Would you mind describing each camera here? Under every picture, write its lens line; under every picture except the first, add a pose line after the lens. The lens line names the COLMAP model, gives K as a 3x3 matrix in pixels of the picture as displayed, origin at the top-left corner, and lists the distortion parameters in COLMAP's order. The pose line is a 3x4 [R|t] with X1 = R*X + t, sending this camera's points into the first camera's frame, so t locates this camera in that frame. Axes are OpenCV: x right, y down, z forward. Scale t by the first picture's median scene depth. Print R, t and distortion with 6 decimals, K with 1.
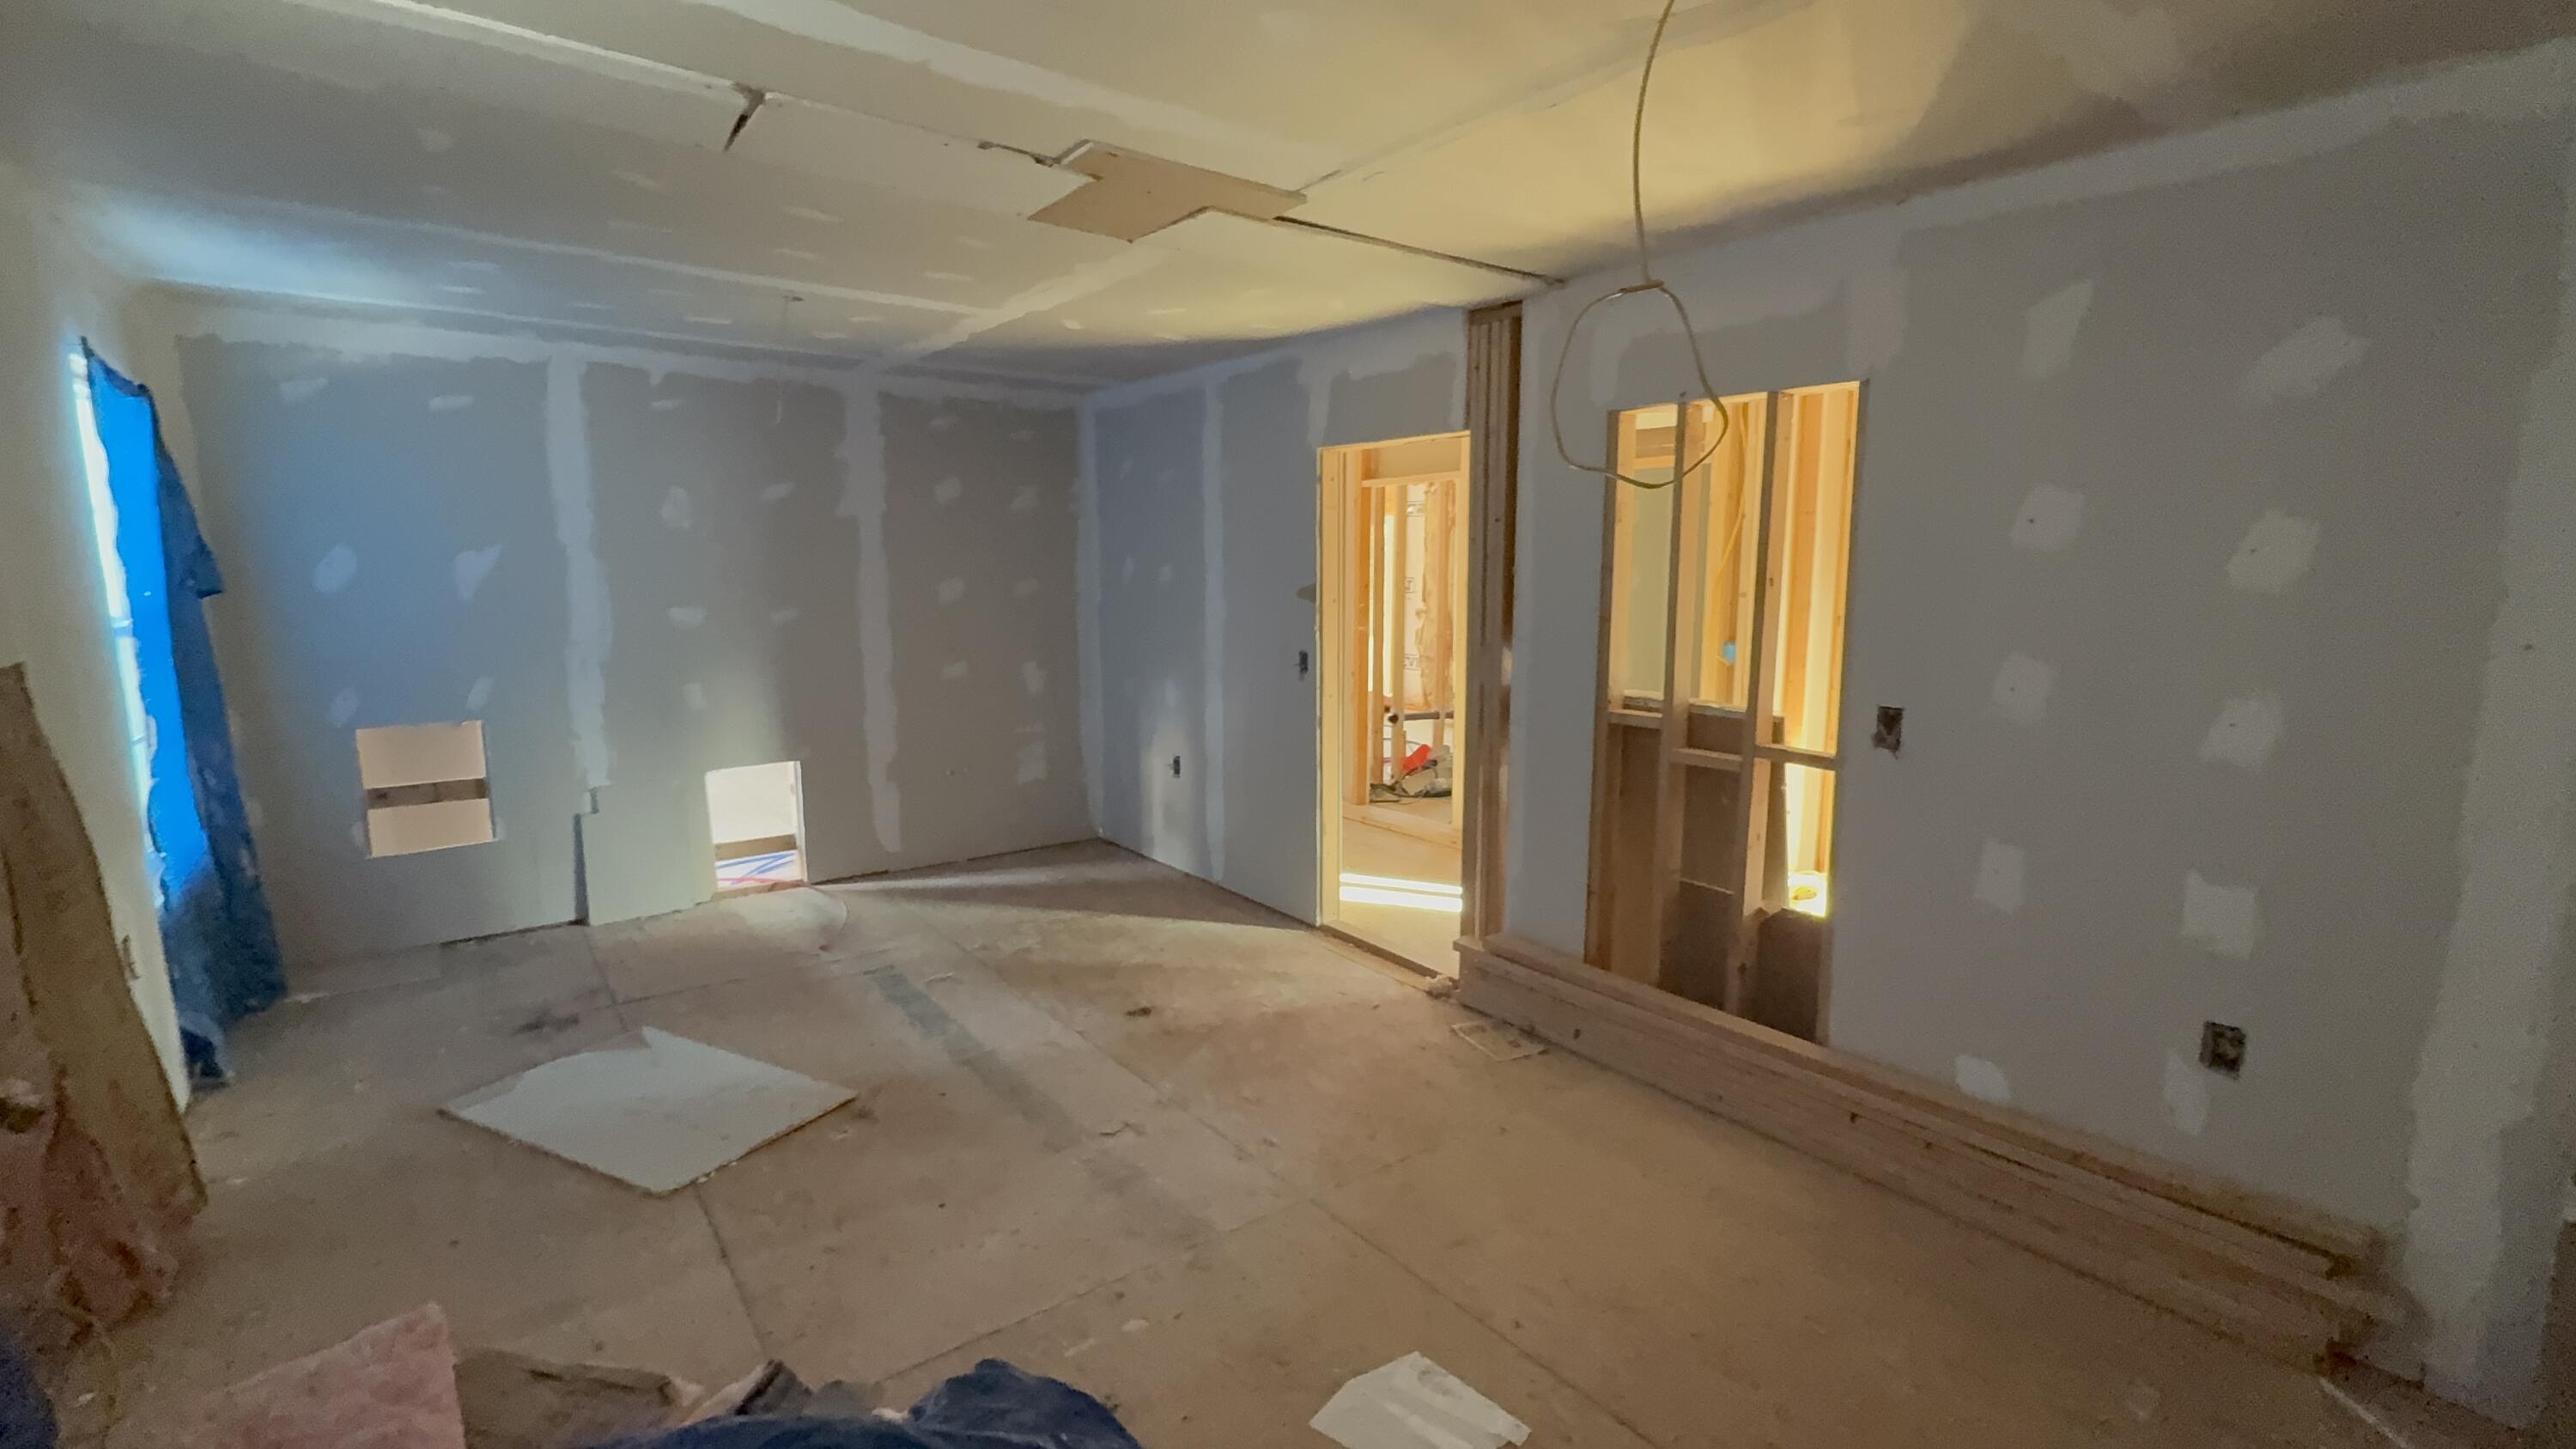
lens RADIAL K [[1129.6, 0, 1289.4], [0, 1129.6, 719.3], [0, 0, 1]] dist [-0.000046, 0.000124]
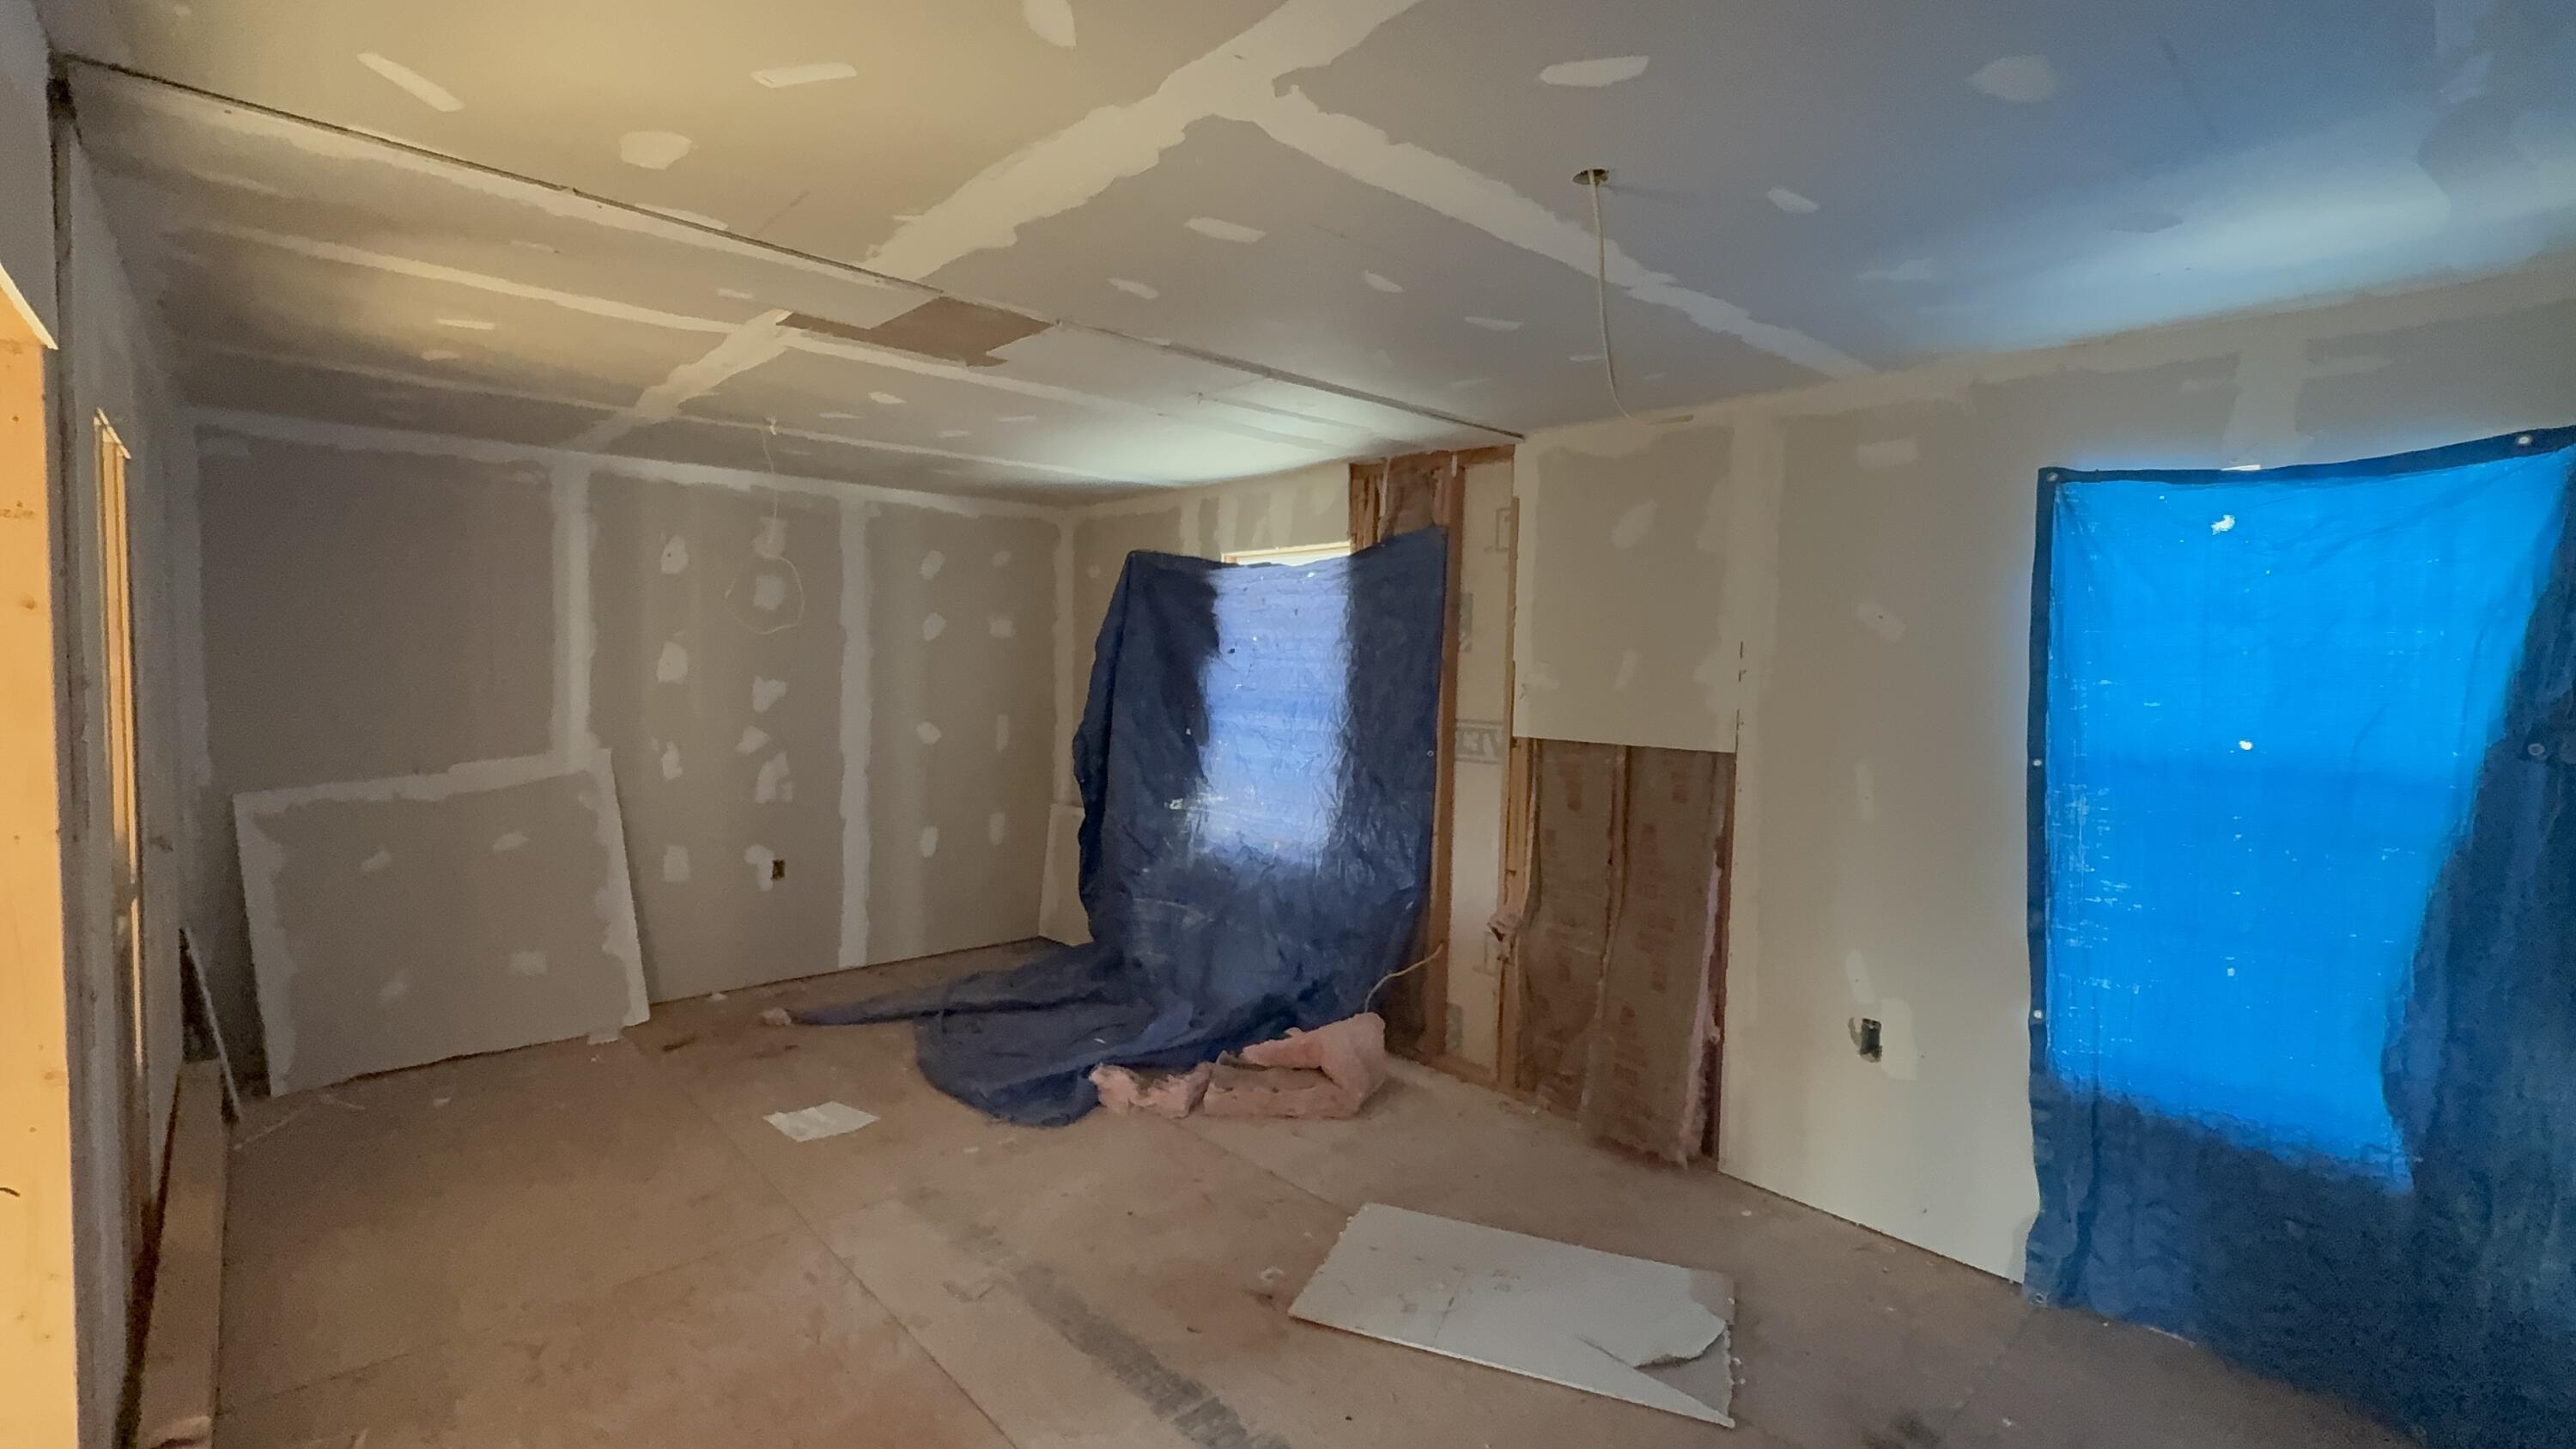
lens RADIAL K [[1129.6, 0, 1289.4], [0, 1129.6, 719.3], [0, 0, 1]] dist [-0.000046, 0.000124]
pose [[-0.995590, -0.015778, -0.092473, -0.252105], [-0.033412, 0.980750, 0.192388, -0.219736], [0.087658, 0.194629, -0.976952, 1.465589]]
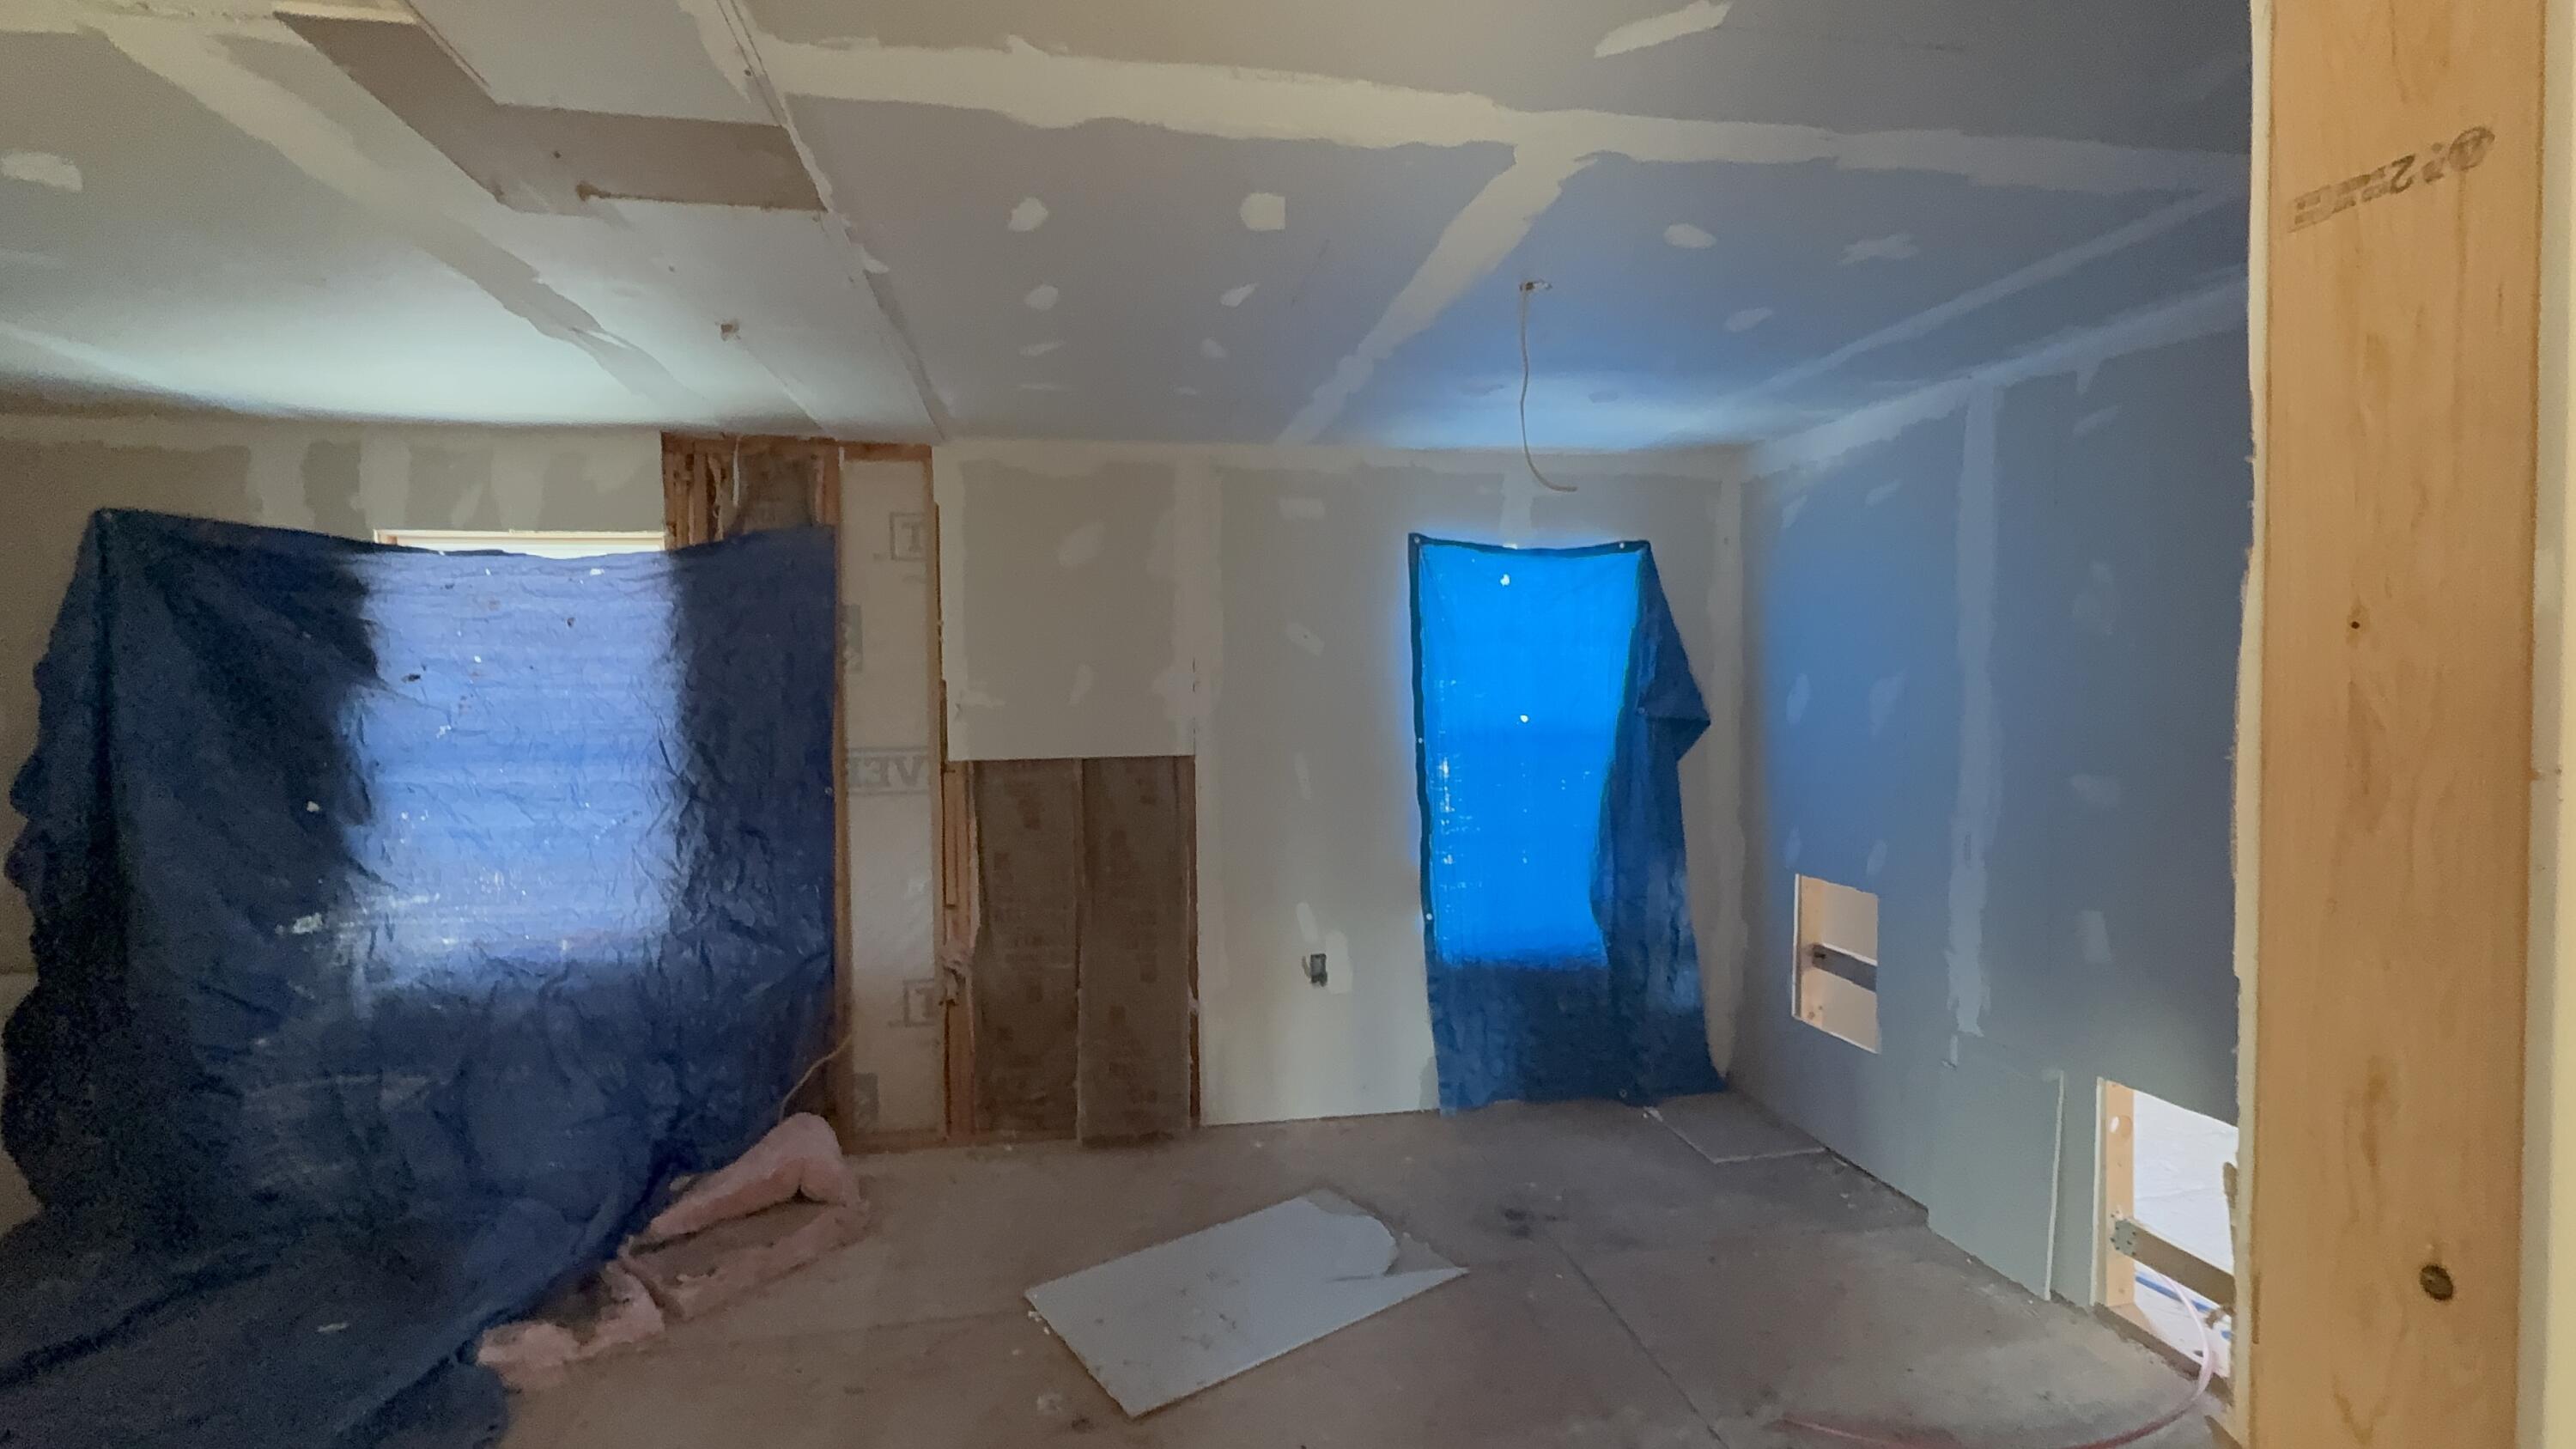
lens RADIAL K [[1129.6, 0, 1289.4], [0, 1129.6, 719.3], [0, 0, 1]] dist [-0.000046, 0.000124]
pose [[-0.454749, 0.034704, -0.889943, 0.181893], [-0.115742, 0.988464, 0.097688, -0.173646], [0.883067, 0.147427, -0.445486, 1.147610]]
